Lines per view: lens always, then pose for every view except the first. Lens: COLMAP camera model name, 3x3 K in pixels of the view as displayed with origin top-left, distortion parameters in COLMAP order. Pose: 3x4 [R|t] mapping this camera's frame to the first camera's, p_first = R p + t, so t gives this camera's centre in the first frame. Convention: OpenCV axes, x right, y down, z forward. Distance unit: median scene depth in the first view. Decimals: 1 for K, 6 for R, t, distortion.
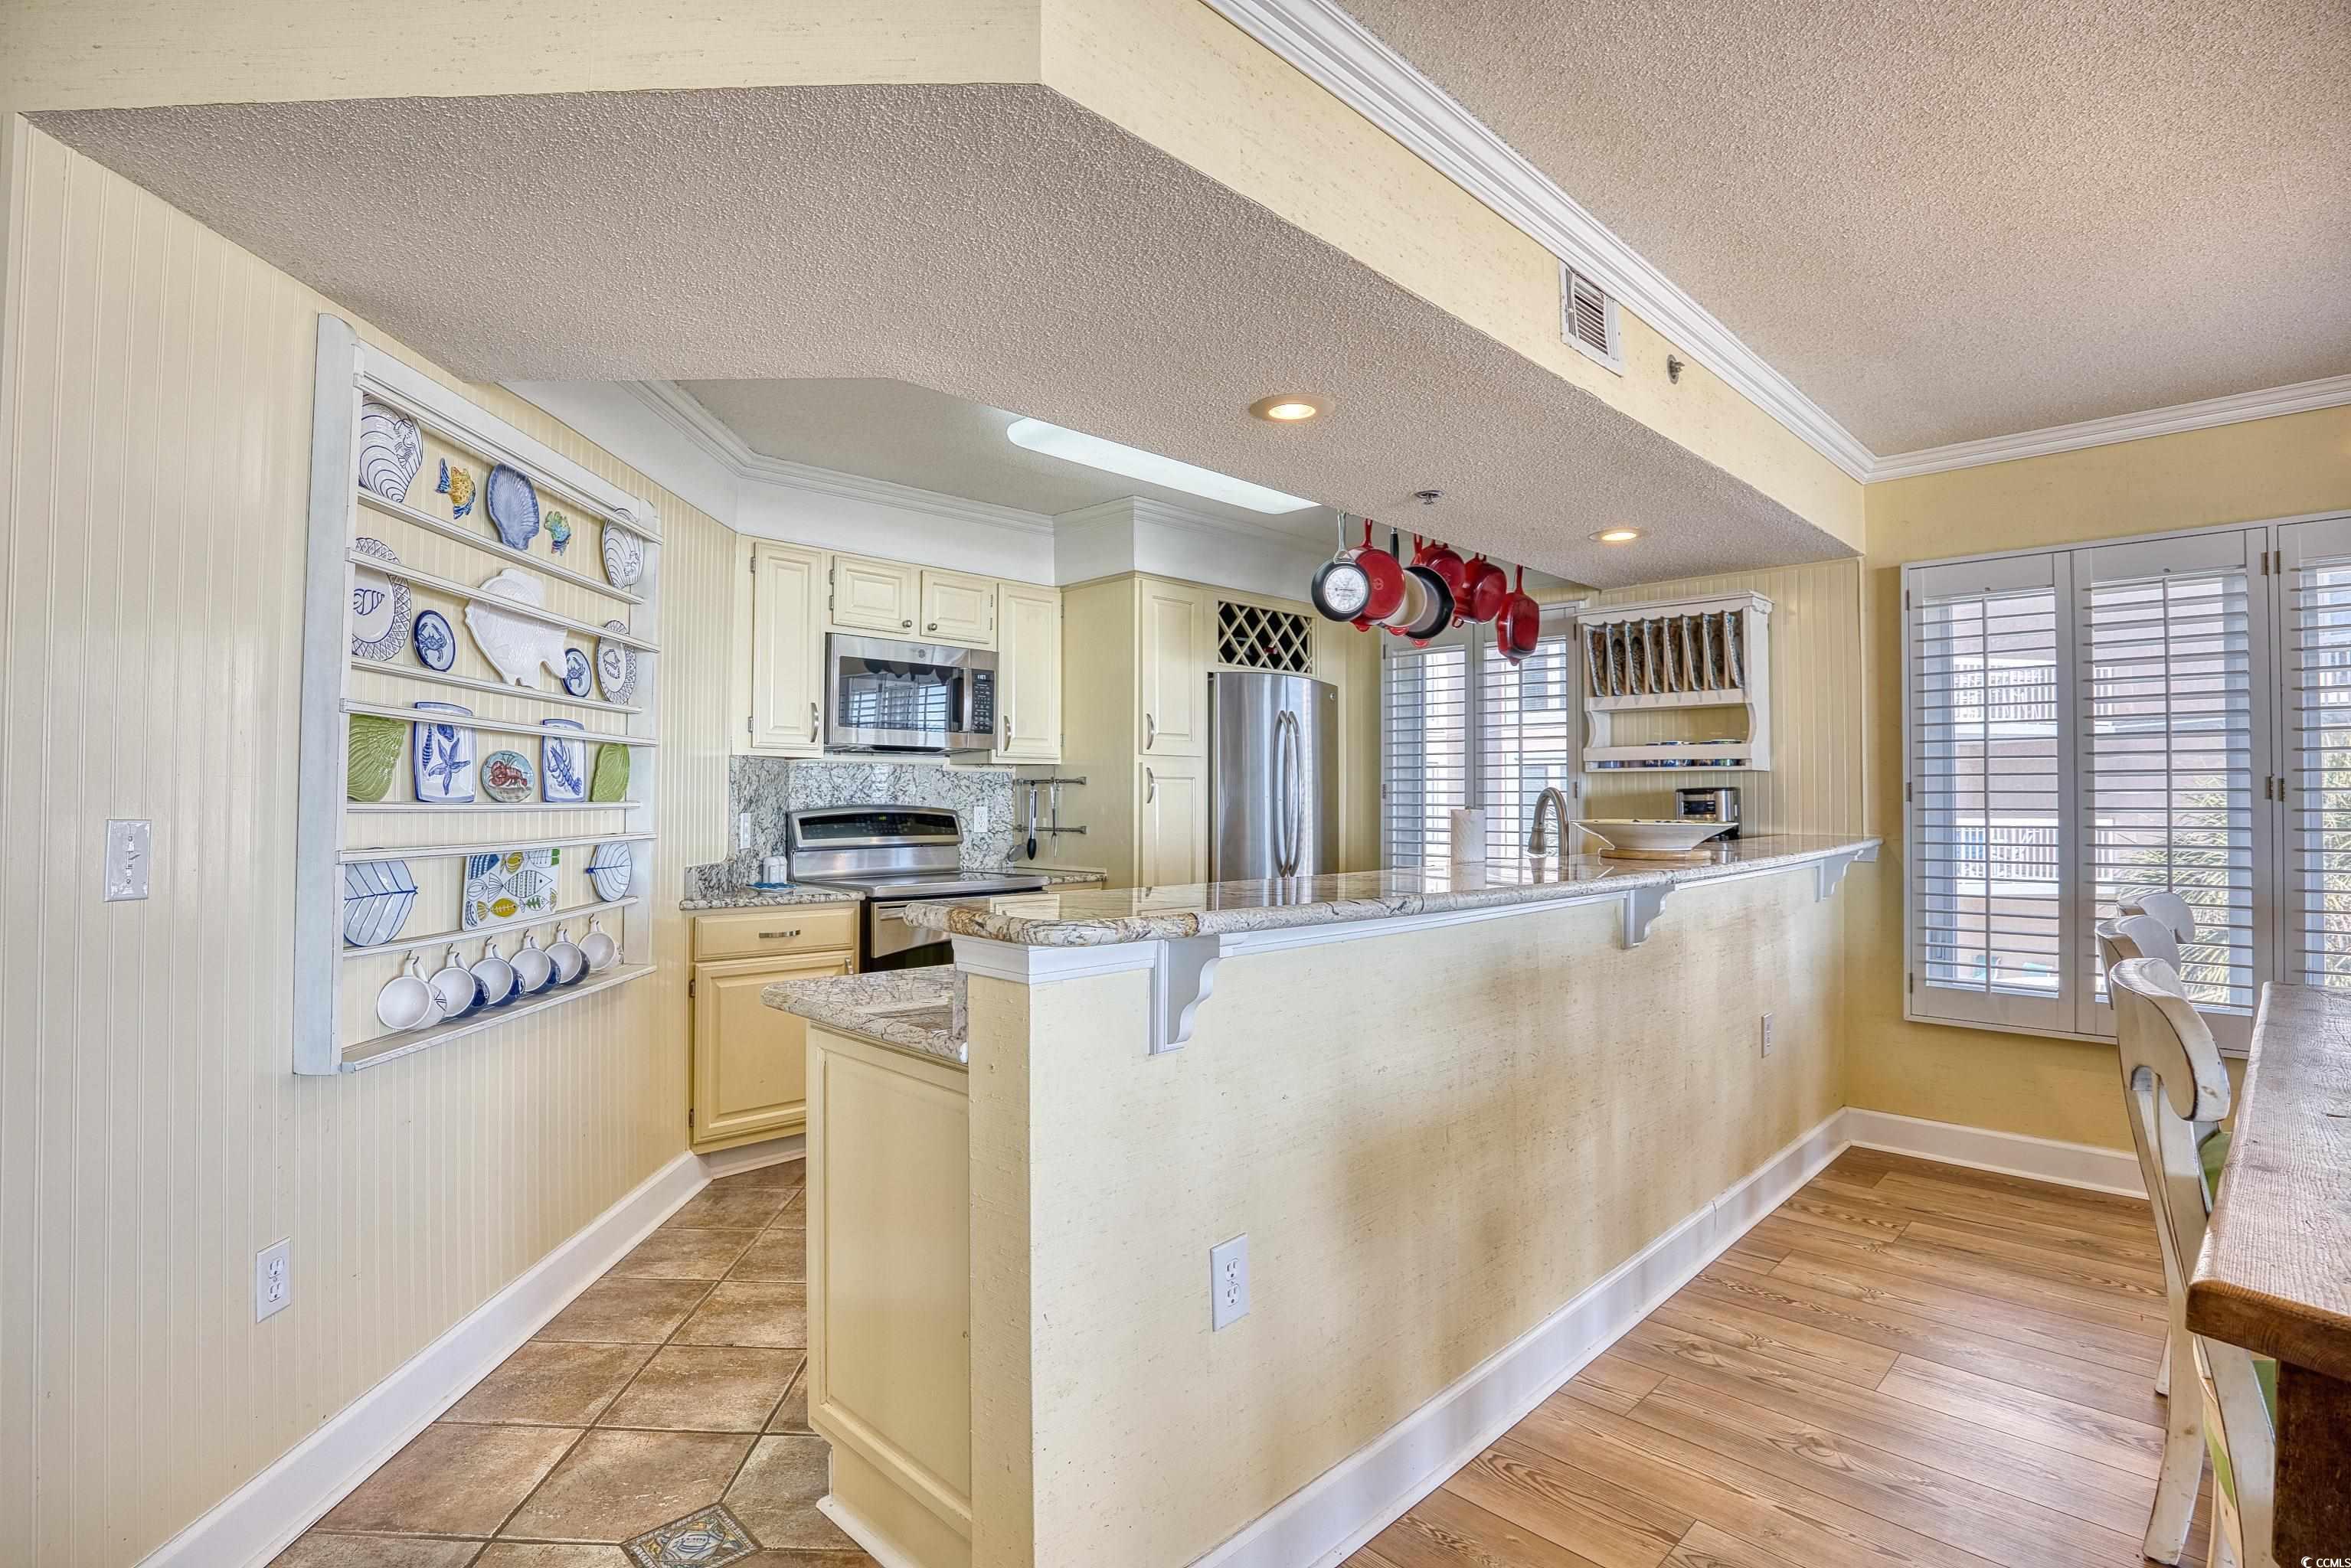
lens RADIAL K [[1140.5, 0, 1152.7], [0, 1140.5, 778.7], [0, 0, 1]] dist [-0.060657, 0.016744]
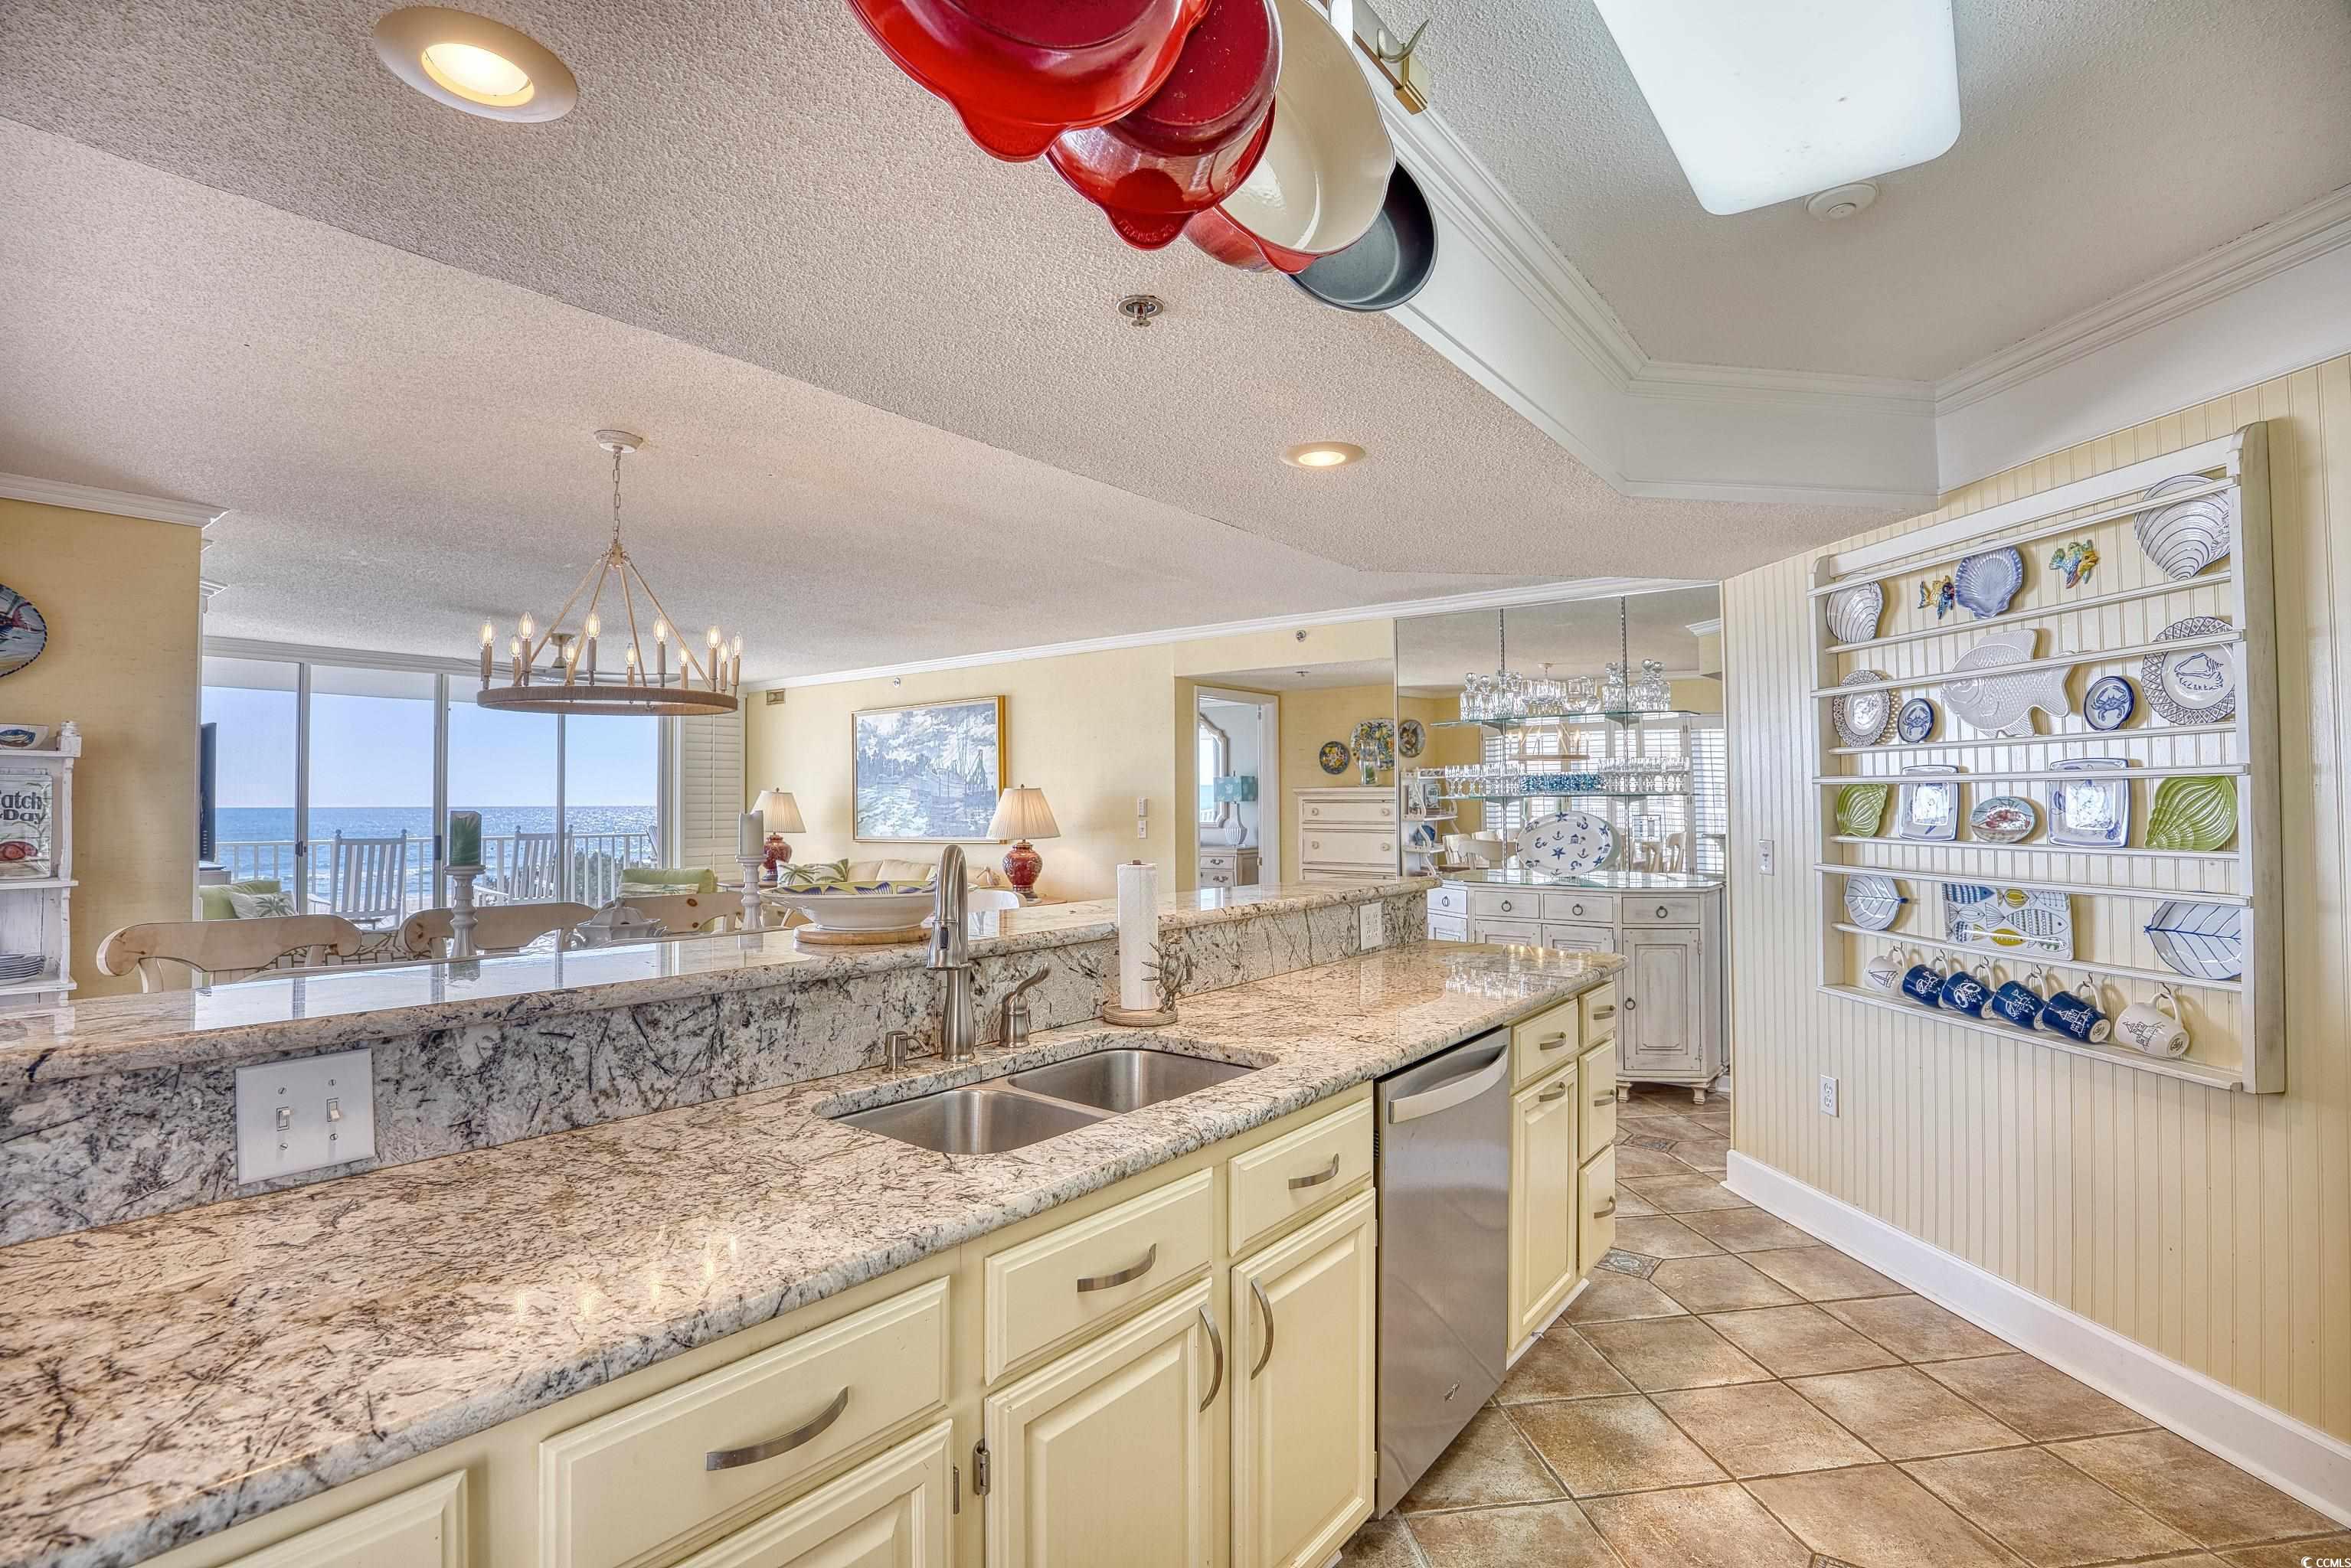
lens RADIAL K [[1110.7, 0, 1172.6], [0, 1110.7, 779.0], [0, 0, 1]] dist [-0.063473, 0.016505]
pose [[-0.991499, -0.000353, -0.130114, 0.272291], [0.004970, 0.999164, -0.040583, -0.001923], [0.130019, -0.040885, -0.990668, 1.395291]]
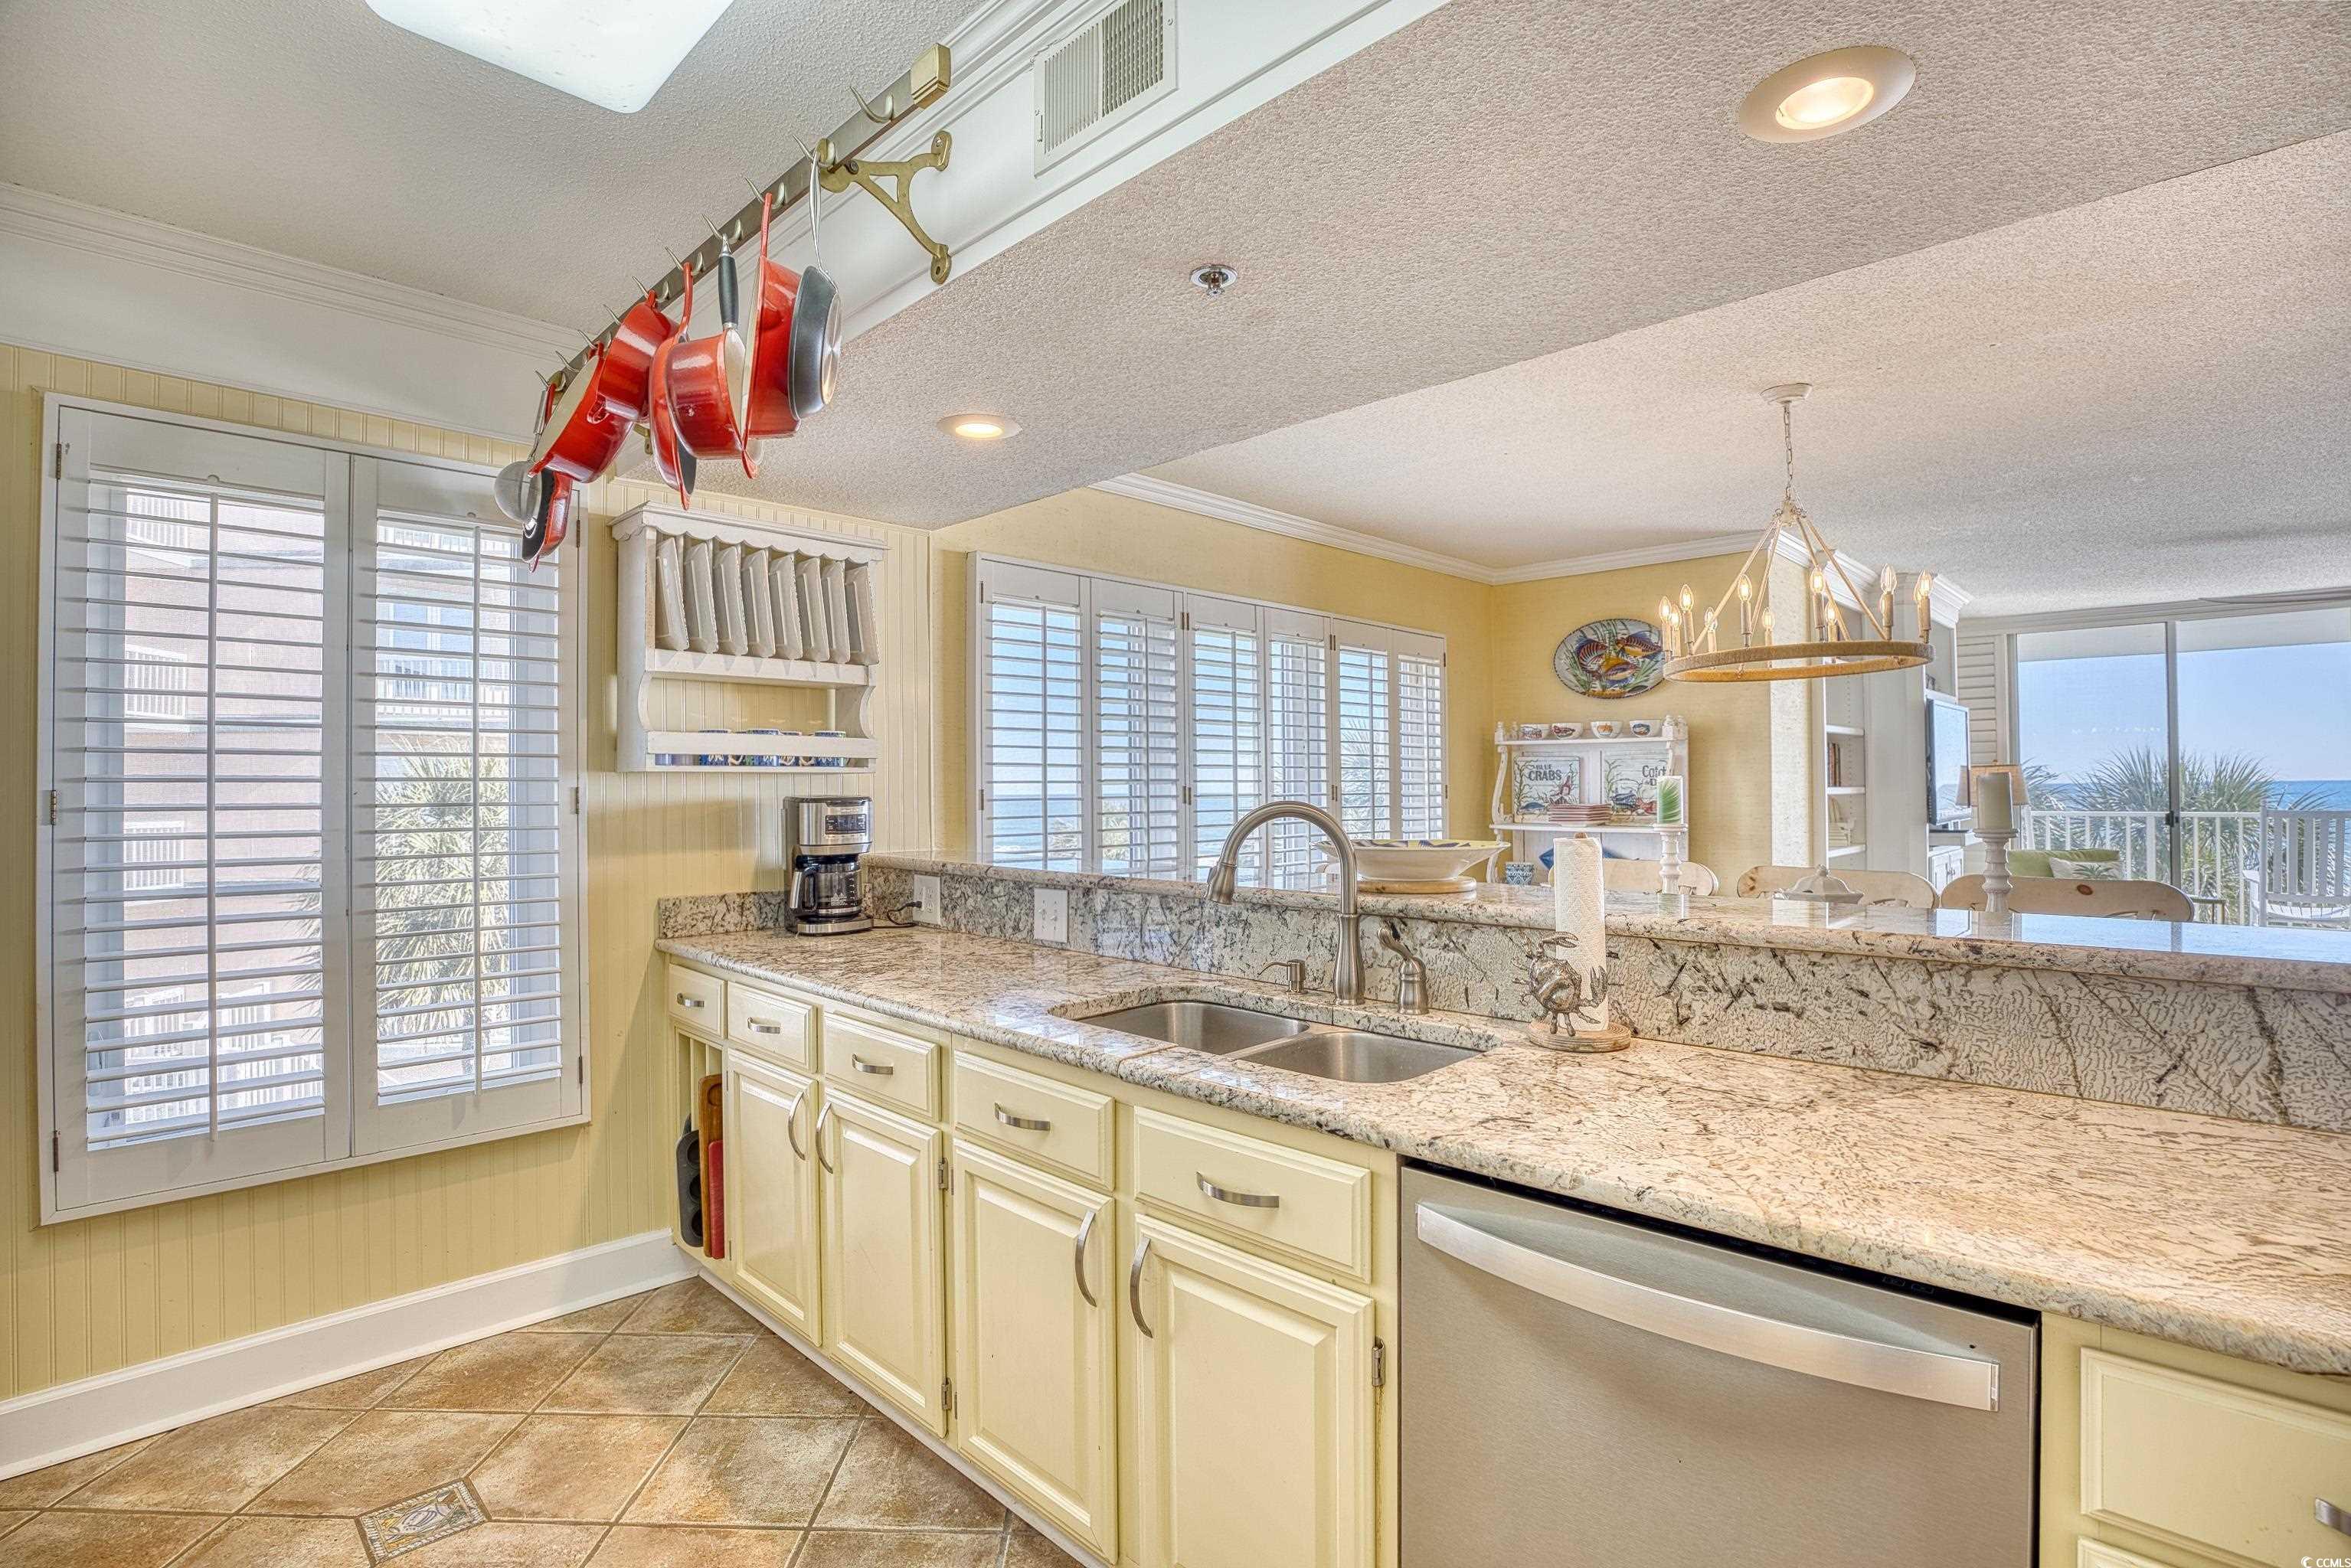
lens RADIAL K [[1109.1, 0, 1160.9], [0, 1109.1, 779.2], [0, 0, 1]] dist [-0.064117, 0.018097]
pose [[-0.004381, 0.008900, 0.999951, -0.266416], [-0.009277, 0.999917, -0.008941, 0.001763], [-0.999947, -0.009316, -0.004298, 0.945706]]
